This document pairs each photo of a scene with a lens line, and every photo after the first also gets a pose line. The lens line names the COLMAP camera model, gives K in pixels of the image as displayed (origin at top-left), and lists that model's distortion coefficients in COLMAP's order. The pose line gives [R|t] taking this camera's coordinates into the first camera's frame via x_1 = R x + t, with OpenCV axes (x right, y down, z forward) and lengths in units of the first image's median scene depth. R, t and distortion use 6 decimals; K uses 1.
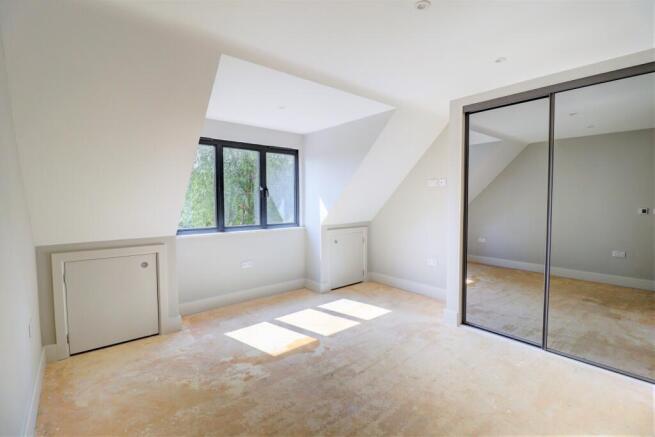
lens RADIAL K [[303.5, 0, 326.9], [0, 303.5, 218.4], [0, 0, 1]] dist [-0.001295, 0.000001]
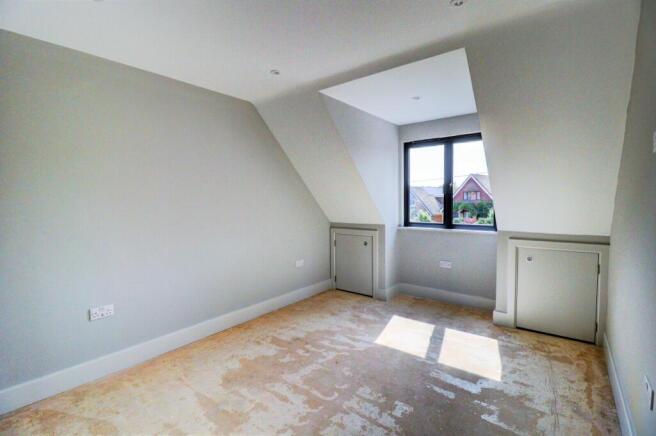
lens RADIAL K [[304.0, 0, 325.7], [0, 304.0, 216.3], [0, 0, 1]] dist [-0.001295, 0.000001]
pose [[0.192811, 0.057633, -0.979542, 0.708314], [-0.054955, 0.997341, 0.047863, -0.028051], [0.979696, 0.044602, 0.195466, 0.526257]]
